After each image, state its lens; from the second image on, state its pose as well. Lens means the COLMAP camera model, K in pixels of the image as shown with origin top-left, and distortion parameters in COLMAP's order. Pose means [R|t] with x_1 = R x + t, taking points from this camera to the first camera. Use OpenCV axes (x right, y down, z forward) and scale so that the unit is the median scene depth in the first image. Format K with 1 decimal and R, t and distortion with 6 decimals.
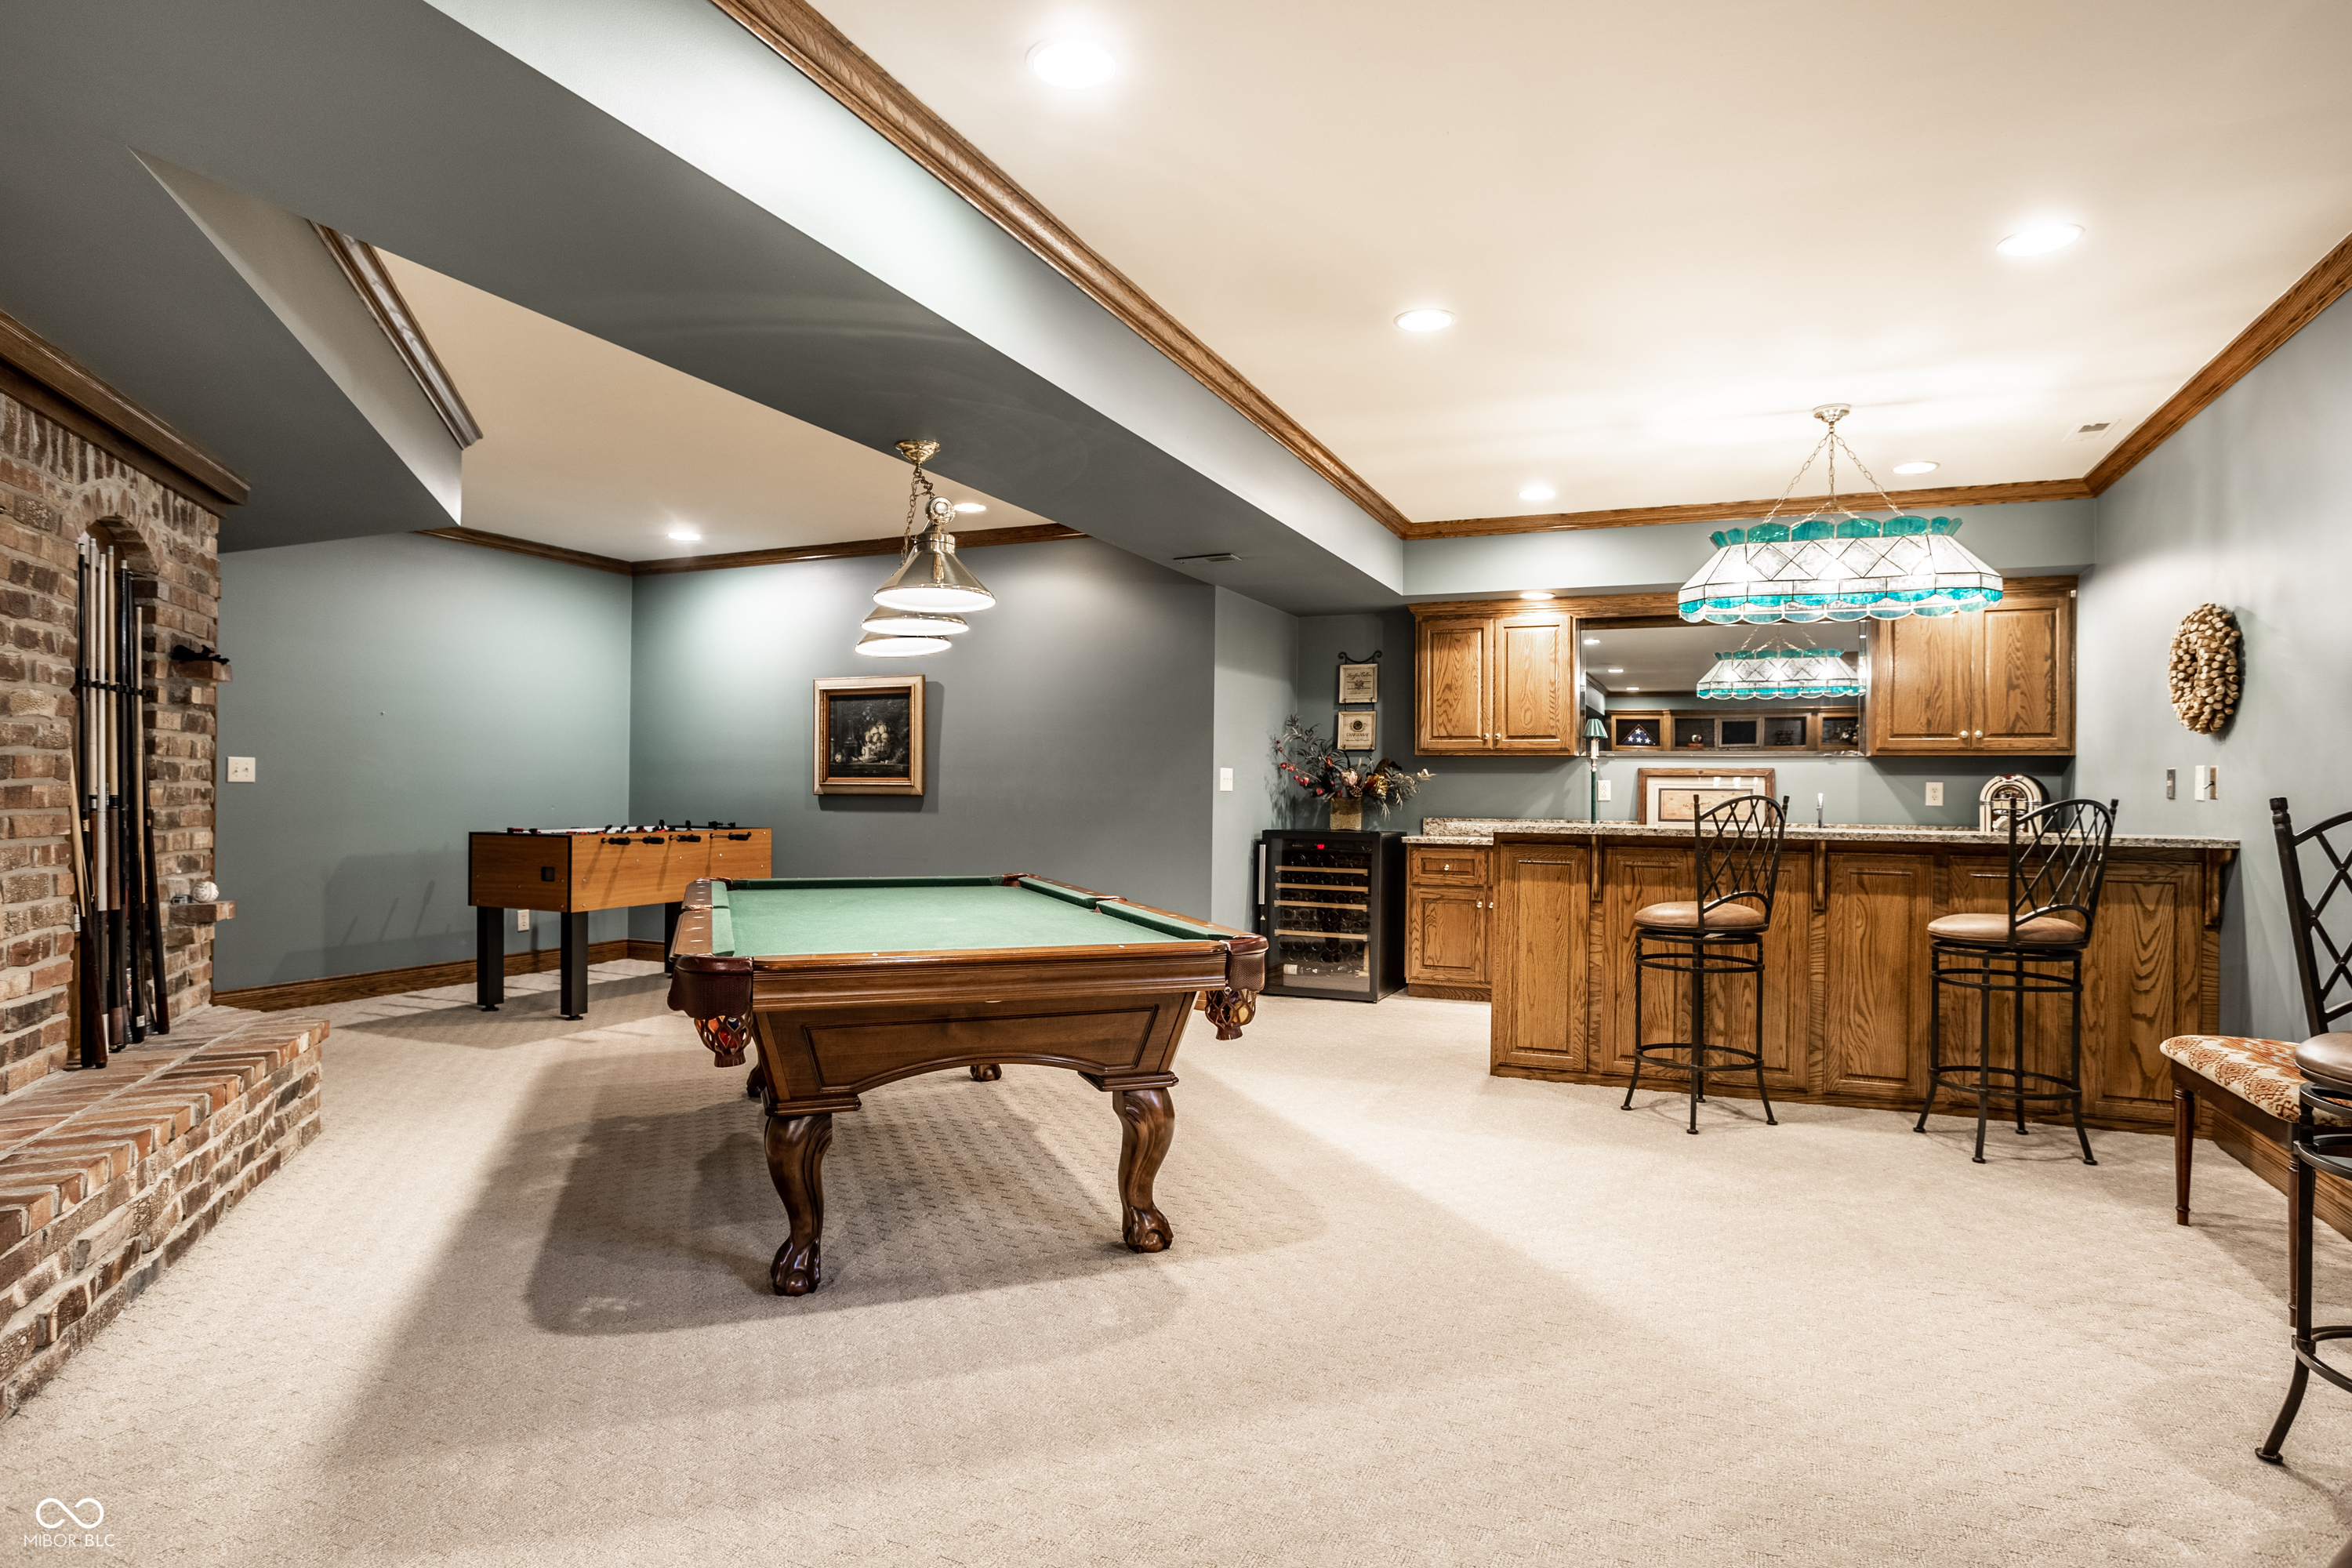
lens RADIAL K [[1266.3, 0, 1172.0], [0, 1266.3, 791.4], [0, 0, 1]] dist [-0.001168, -0.000141]
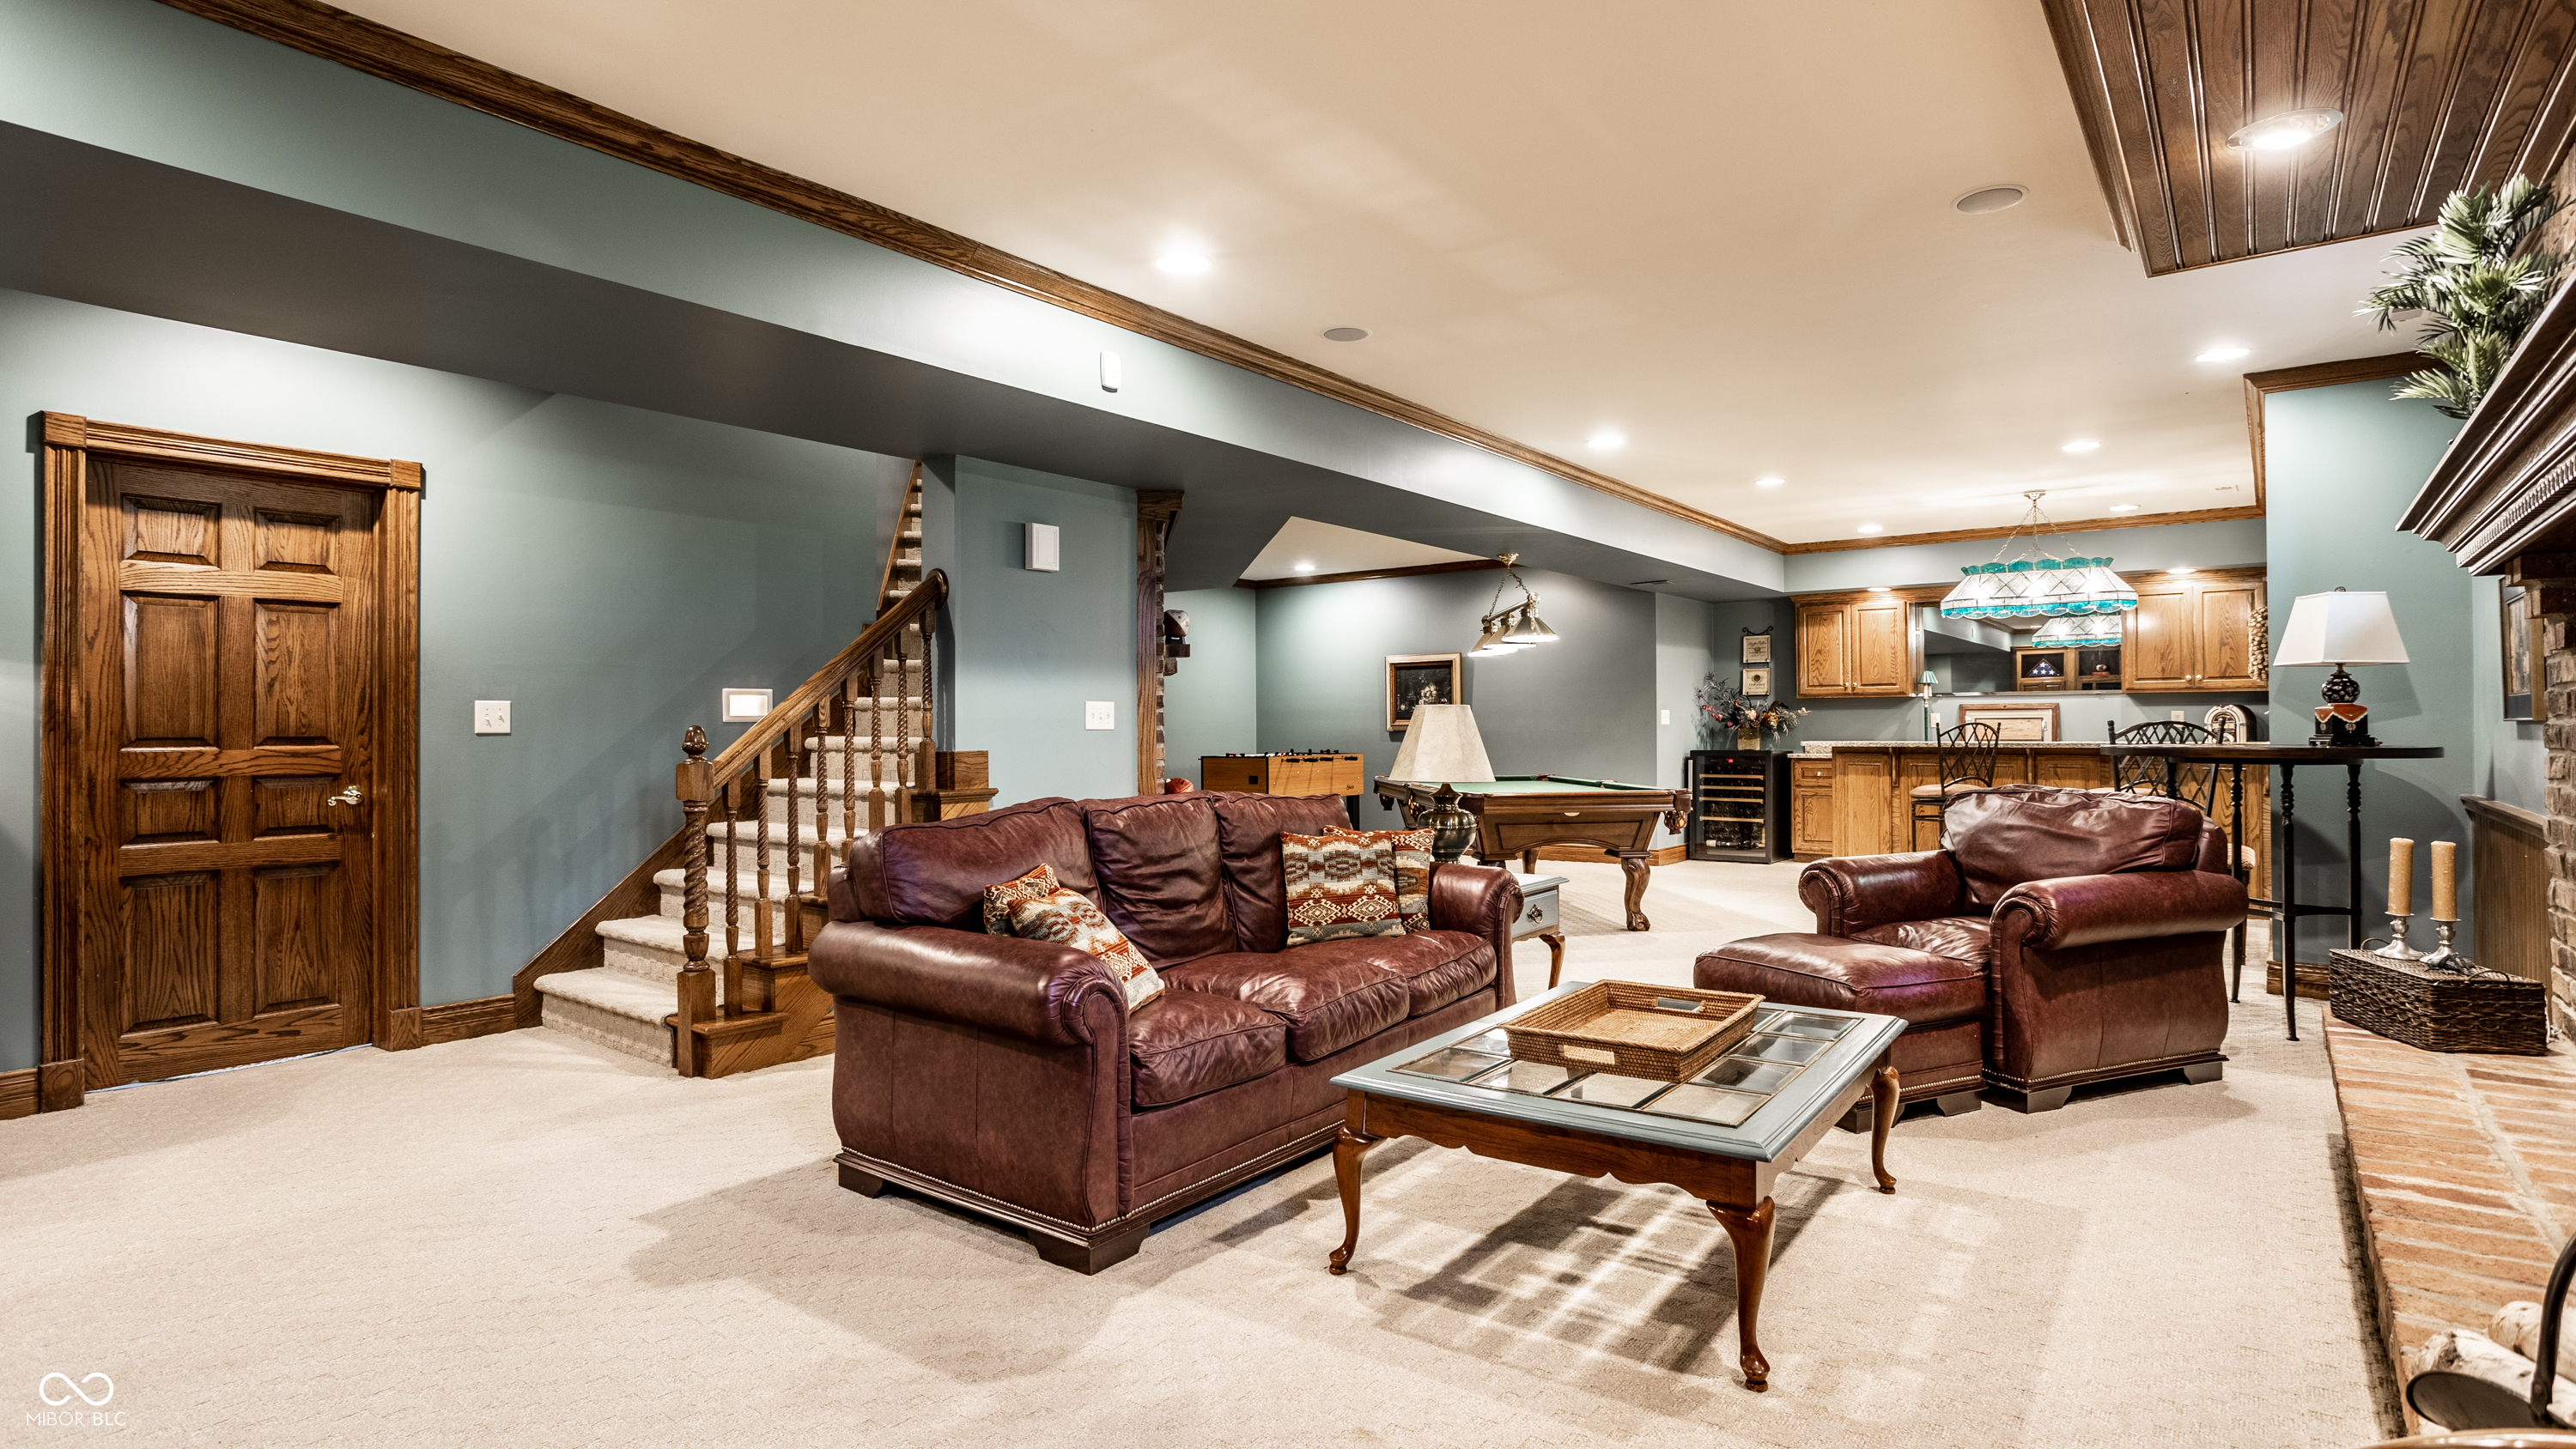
lens RADIAL K [[1295.1, 0, 1308.2], [0, 1295.1, 713.8], [0, 0, 1]] dist [-0.024022, 0.000138]
pose [[0.976362, -0.017659, -0.215417, -0.040370], [0.015186, 0.999798, -0.013131, 0.000395], [0.215606, 0.009549, 0.976434, -0.600362]]
